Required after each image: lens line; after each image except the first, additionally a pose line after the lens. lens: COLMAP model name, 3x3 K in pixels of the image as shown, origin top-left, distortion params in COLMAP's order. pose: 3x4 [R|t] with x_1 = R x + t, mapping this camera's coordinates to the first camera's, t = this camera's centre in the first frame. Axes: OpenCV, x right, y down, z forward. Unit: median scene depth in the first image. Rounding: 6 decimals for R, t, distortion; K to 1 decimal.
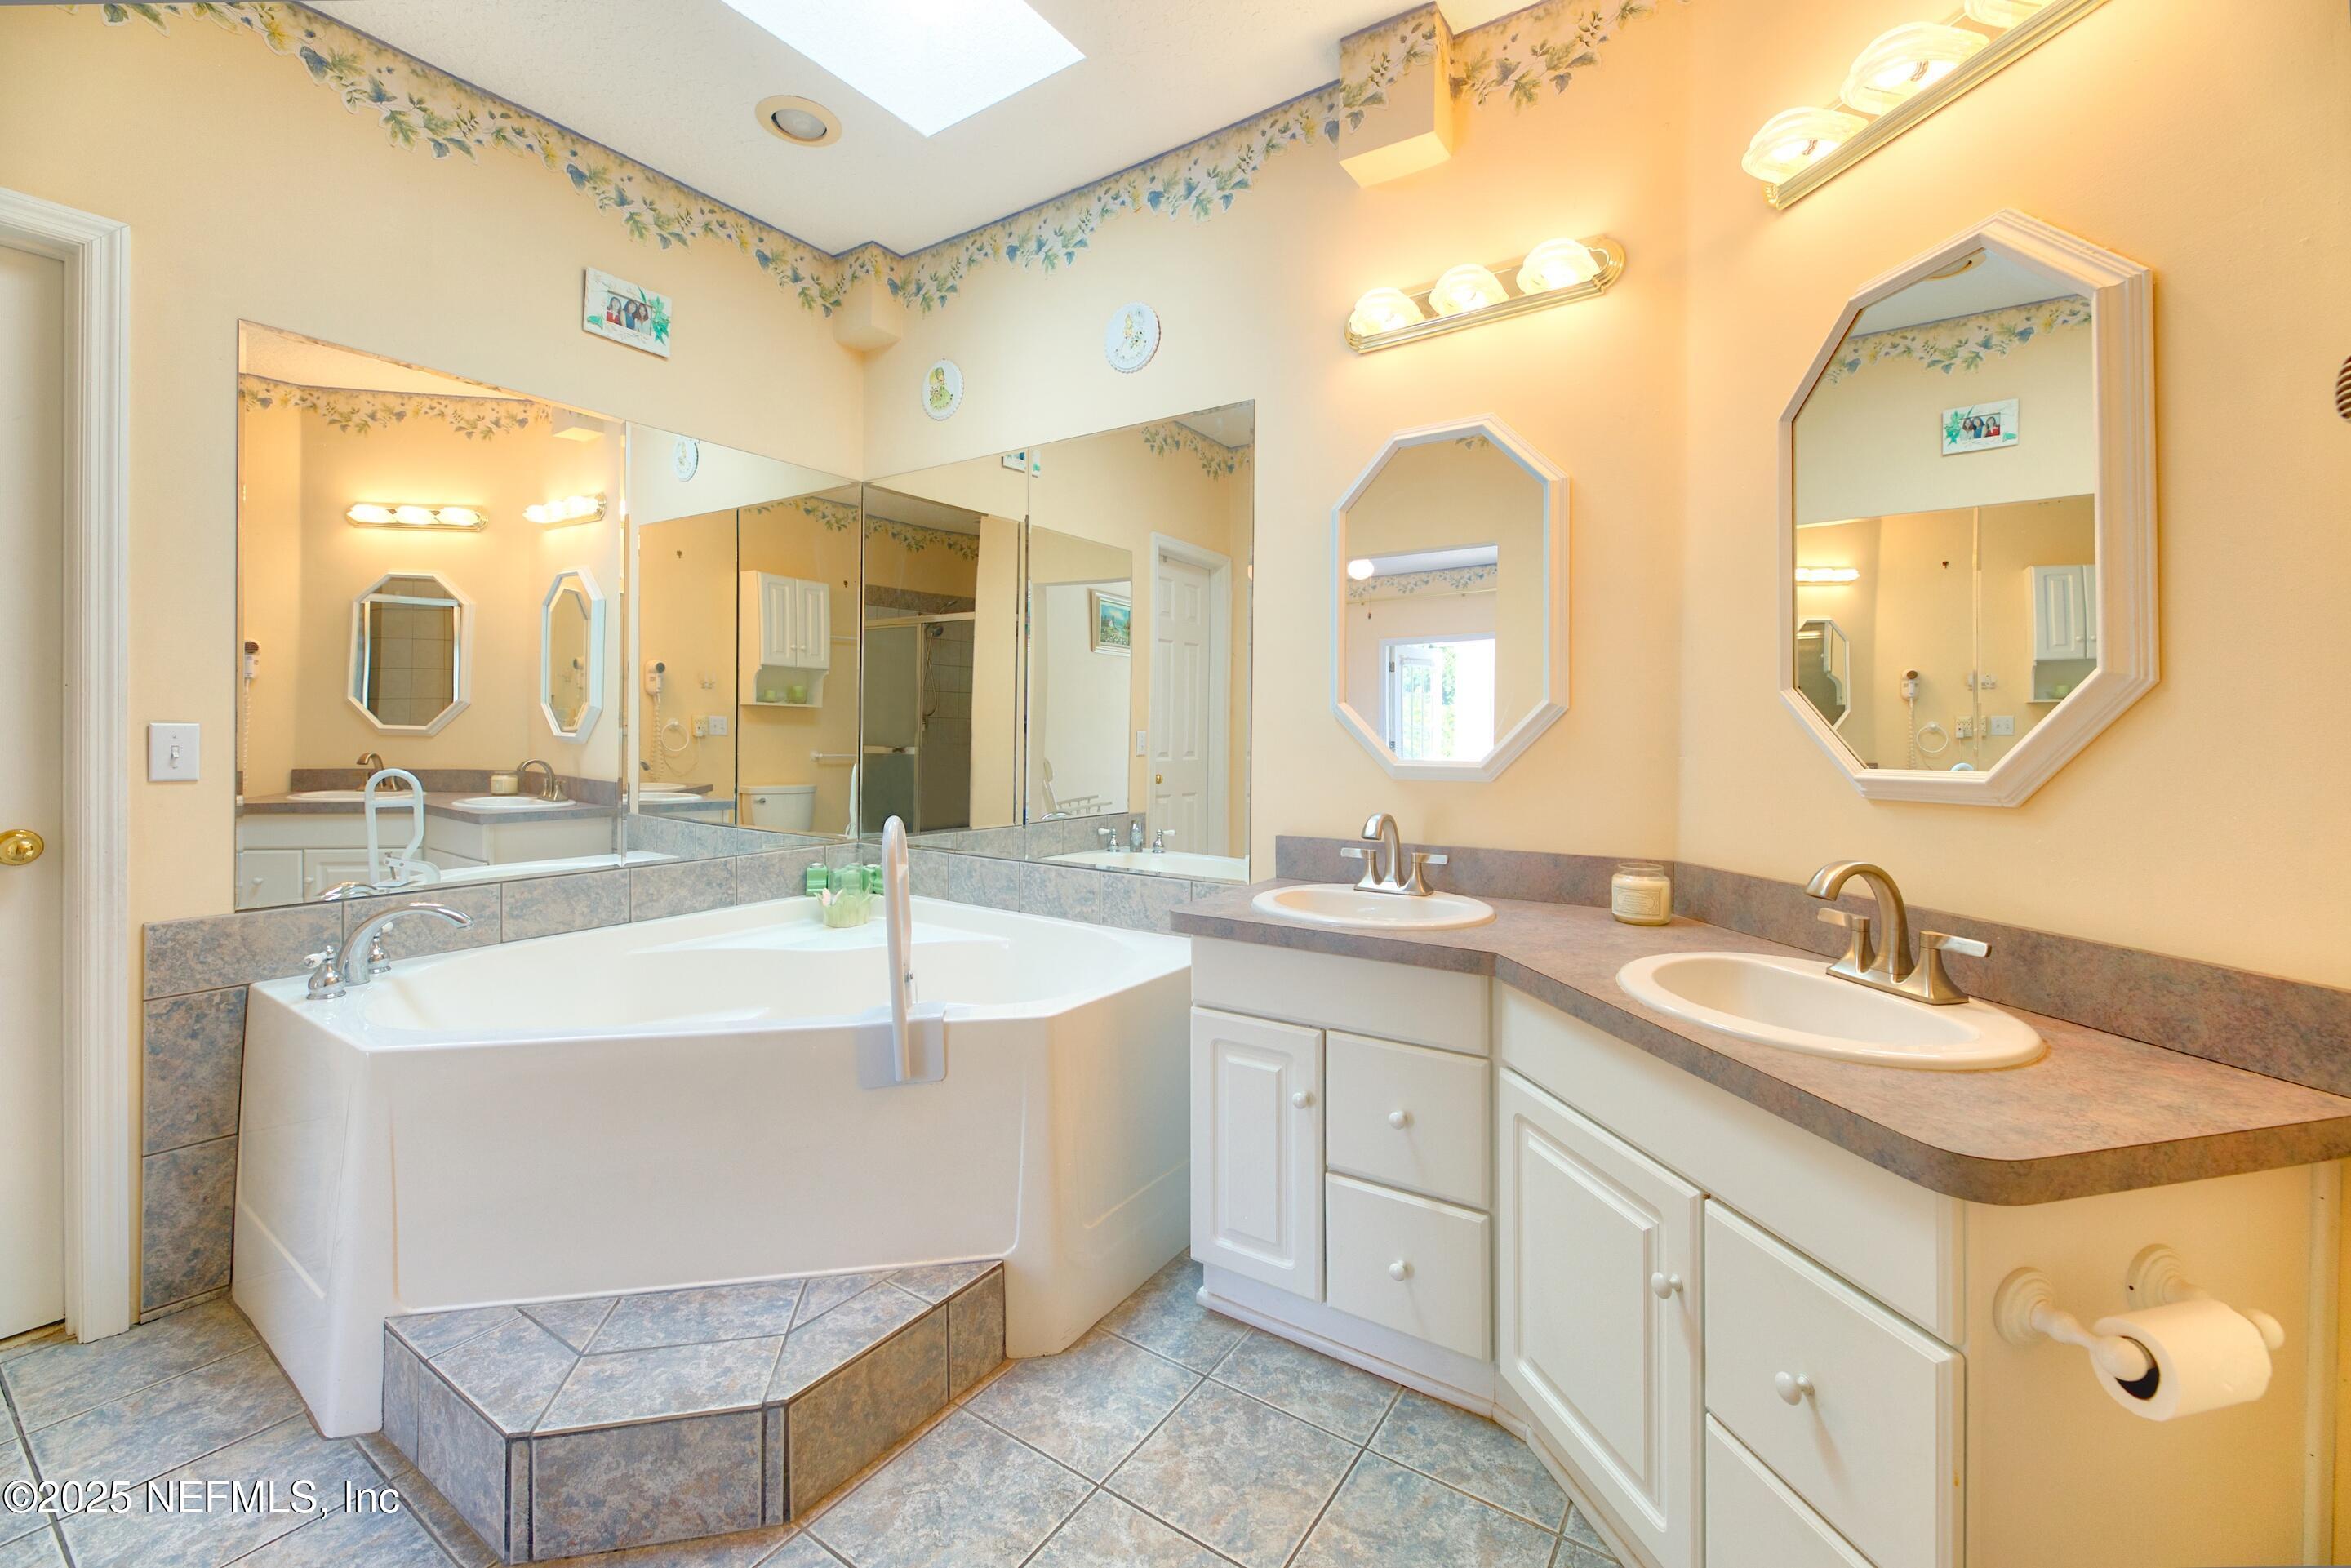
lens RADIAL K [[958.5, 0, 1176.8], [0, 958.5, 721.7], [0, 0, 1]] dist [0.000568, -0.004553]
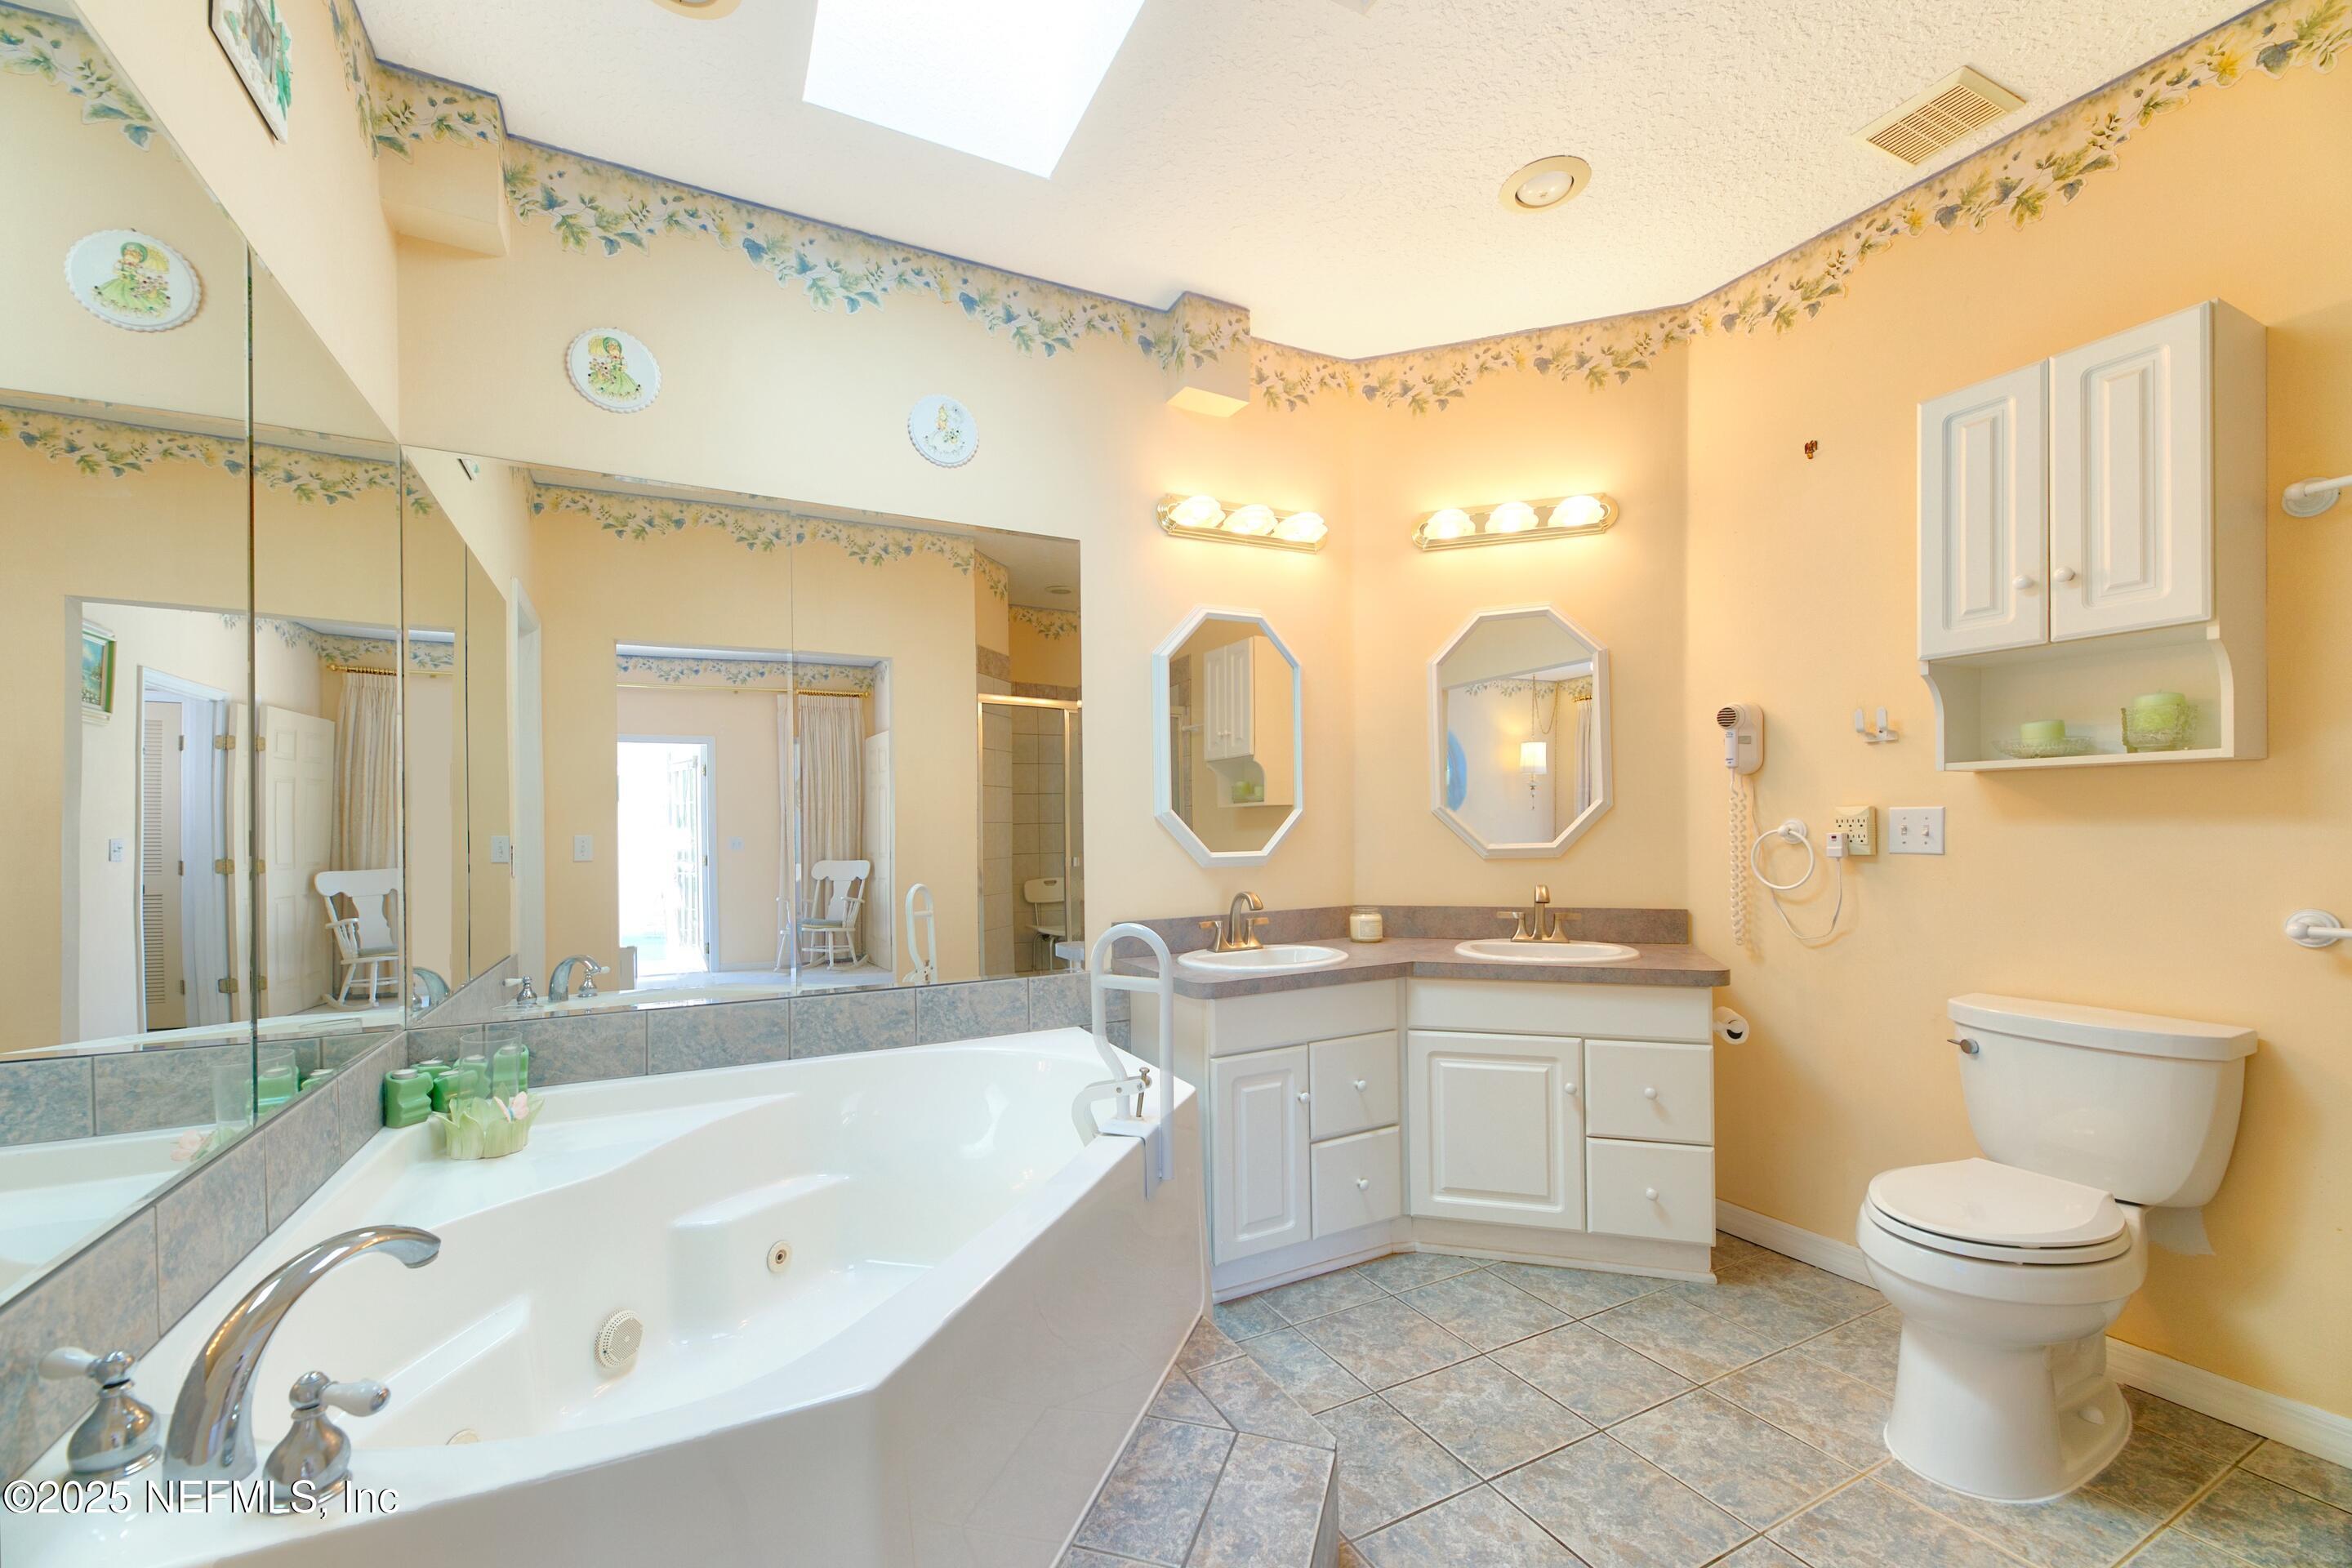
lens RADIAL K [[951.5, 0, 1178.0], [0, 951.5, 818.8], [0, 0, 1]] dist [0.004511, -0.004097]
pose [[0.476736, -0.001755, 0.879045, -1.103155], [0.009403, 0.999951, -0.003103, -0.004728], [-0.878997, 0.009745, 0.476729, 0.475137]]
